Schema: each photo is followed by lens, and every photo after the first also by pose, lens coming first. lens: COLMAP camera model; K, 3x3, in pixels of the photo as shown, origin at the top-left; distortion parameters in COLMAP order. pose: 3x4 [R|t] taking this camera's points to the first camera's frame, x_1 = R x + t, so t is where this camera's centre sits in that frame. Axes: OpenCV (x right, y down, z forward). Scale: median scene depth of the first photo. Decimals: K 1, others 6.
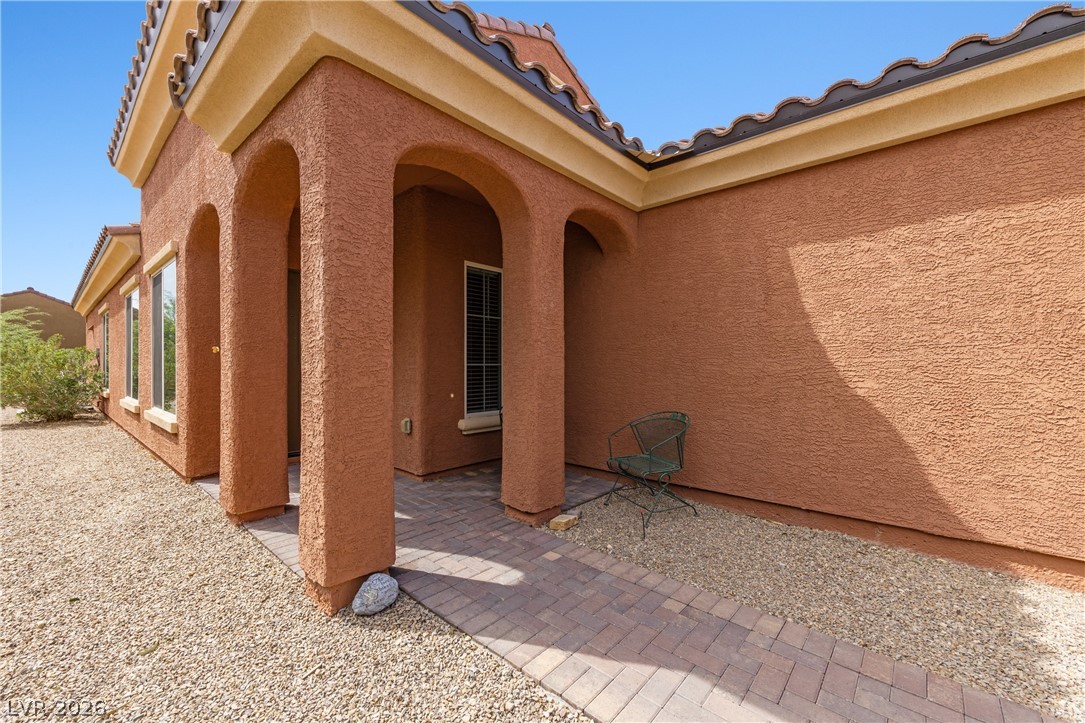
lens RADIAL K [[430.5, 0, 542.1], [0, 430.5, 366.0], [0, 0, 1]] dist [-0.000828, 0.000117]
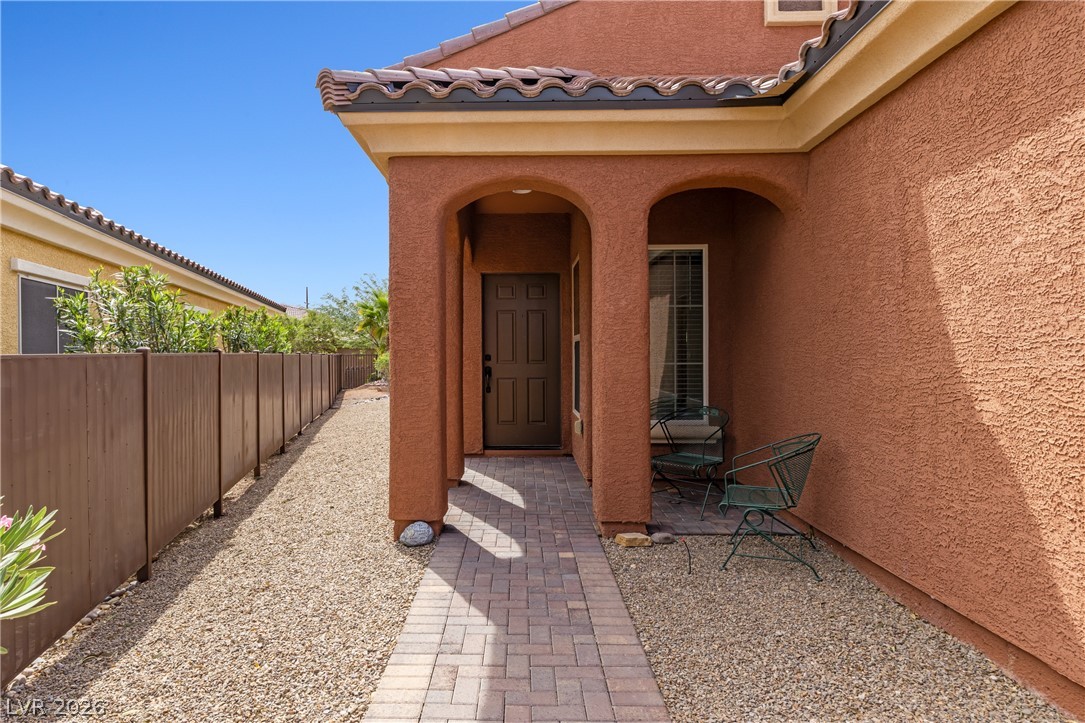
lens RADIAL K [[666.7, 0, 539.0], [0, 666.7, 358.9], [0, 0, 1]] dist [0.010238, 0.002348]
pose [[0.670019, 0.000890, -0.742344, 1.102627], [0.003159, 0.999987, 0.004050, -0.031146], [0.742338, -0.005059, 0.670007, -0.106843]]
